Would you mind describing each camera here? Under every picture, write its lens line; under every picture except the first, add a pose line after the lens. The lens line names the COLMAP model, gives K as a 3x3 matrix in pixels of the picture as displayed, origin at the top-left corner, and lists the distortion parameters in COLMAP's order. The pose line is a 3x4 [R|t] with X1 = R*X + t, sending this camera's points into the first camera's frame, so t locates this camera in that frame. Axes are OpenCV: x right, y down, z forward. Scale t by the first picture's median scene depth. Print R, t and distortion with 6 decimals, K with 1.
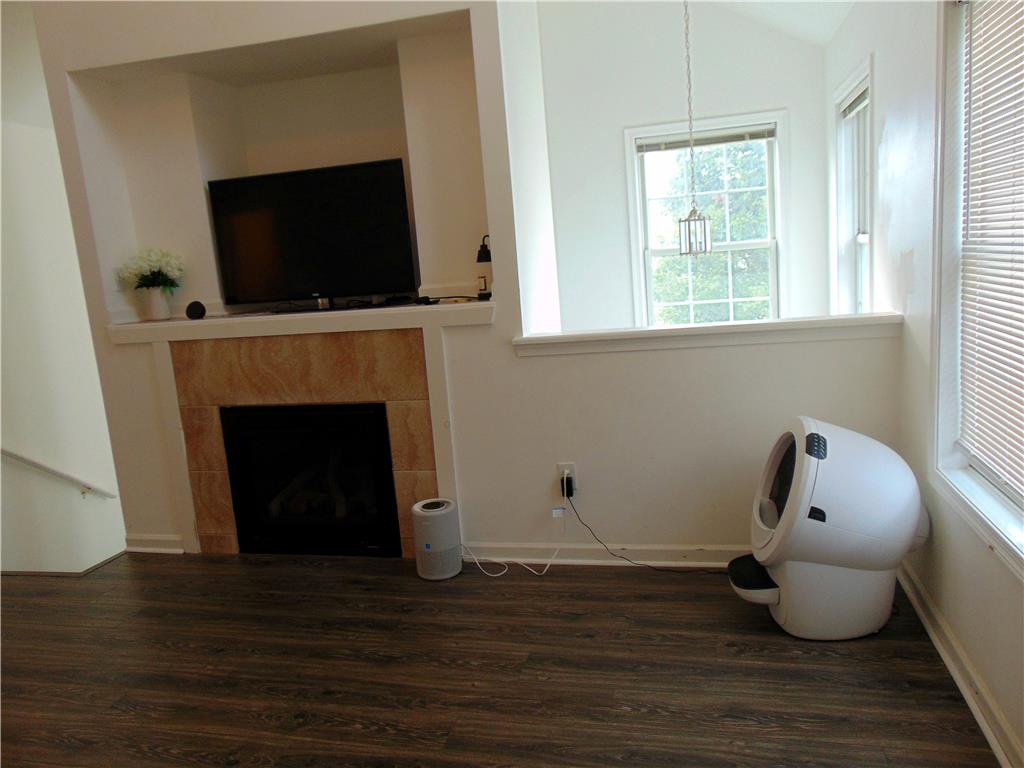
lens RADIAL K [[842.0, 0, 512.0], [0, 842.0, 384.0], [0, 0, 1]] dist [-0.004435, -0.000963]
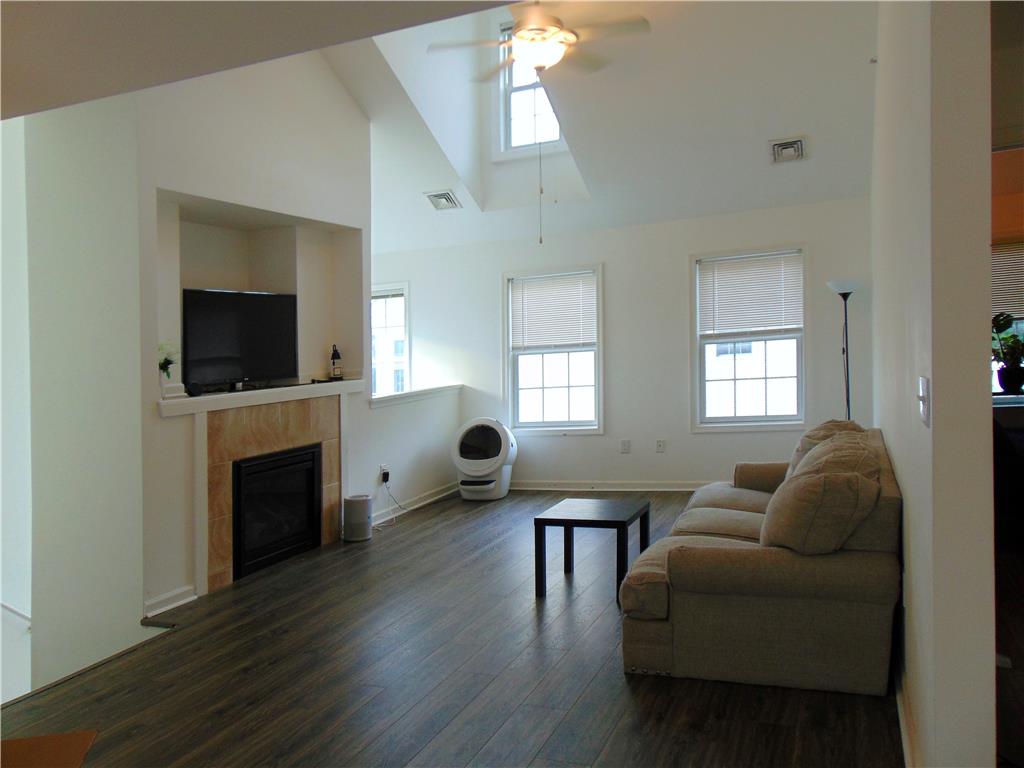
lens RADIAL K [[842.0, 0, 512.0], [0, 842.0, 384.0], [0, 0, 1]] dist [-0.004435, -0.000963]
pose [[0.123343, 0.027276, 0.991989, -1.616198], [0.203051, 0.977779, -0.052132, 0.067196], [-0.971369, 0.207855, 0.115064, 0.420279]]
